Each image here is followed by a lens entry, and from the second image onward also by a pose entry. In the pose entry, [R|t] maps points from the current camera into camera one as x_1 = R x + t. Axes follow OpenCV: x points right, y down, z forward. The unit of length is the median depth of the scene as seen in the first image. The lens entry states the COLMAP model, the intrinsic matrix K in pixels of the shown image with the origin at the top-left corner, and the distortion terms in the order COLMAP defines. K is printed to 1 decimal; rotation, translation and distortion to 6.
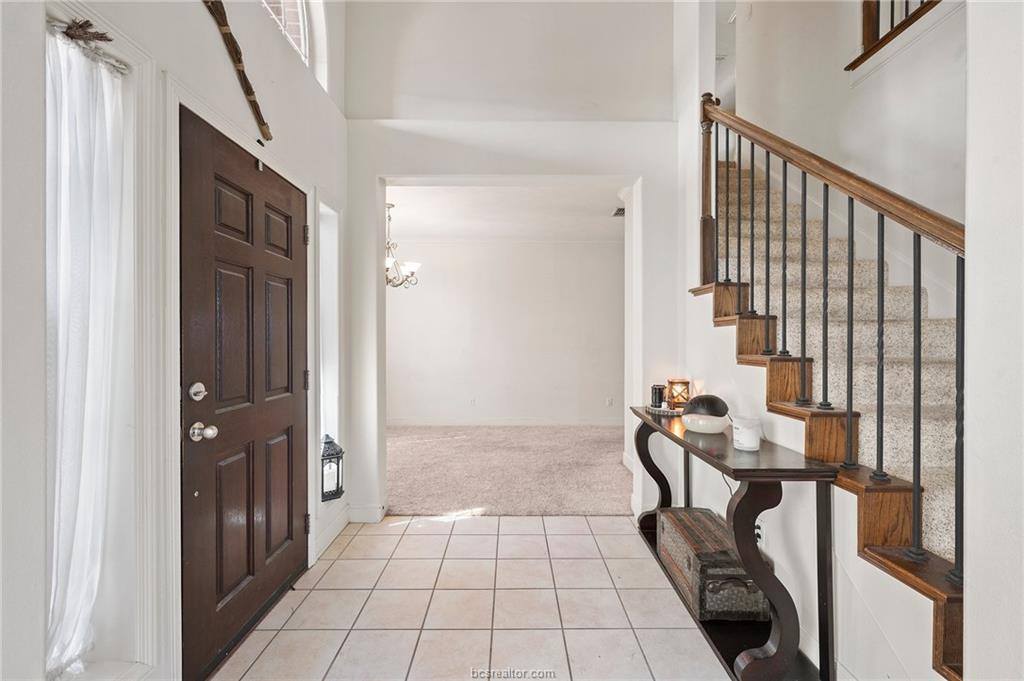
lens RADIAL K [[443.9, 0, 514.9], [0, 443.9, 341.0], [0, 0, 1]] dist [0.003281, 0.000090]
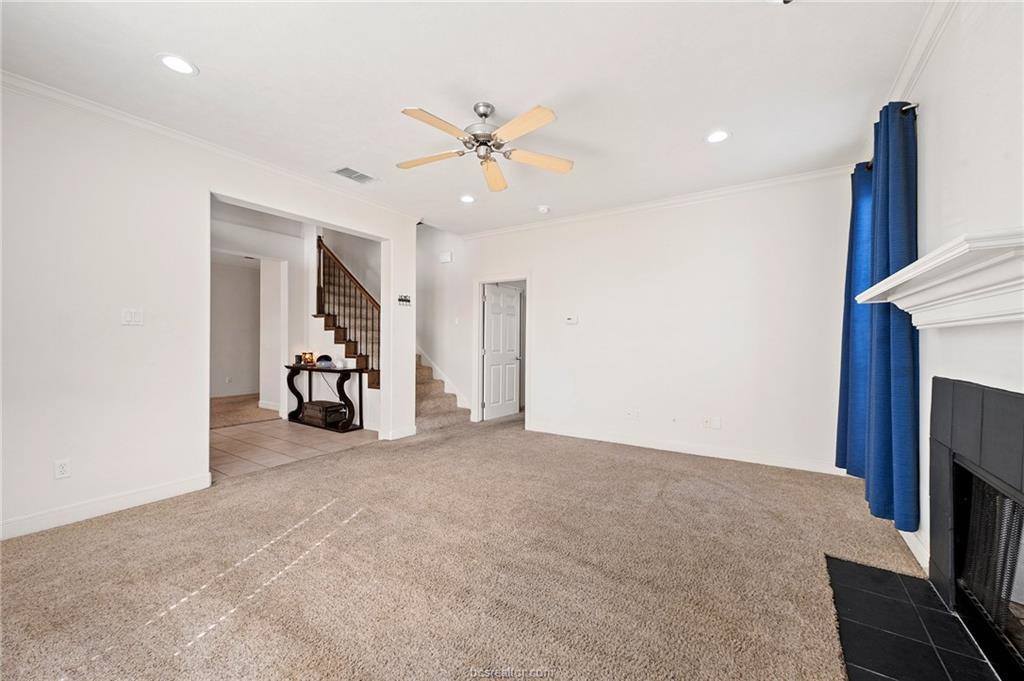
lens RADIAL K [[395.7, 0, 514.7], [0, 395.7, 344.2], [0, 0, 1]] dist [-0.001810, -0.000120]
pose [[0.556680, 0.003268, 0.830721, -1.042580], [-0.006060, 0.999982, 0.000126, 0.048779], [-0.830705, -0.005105, 0.556689, -1.493327]]
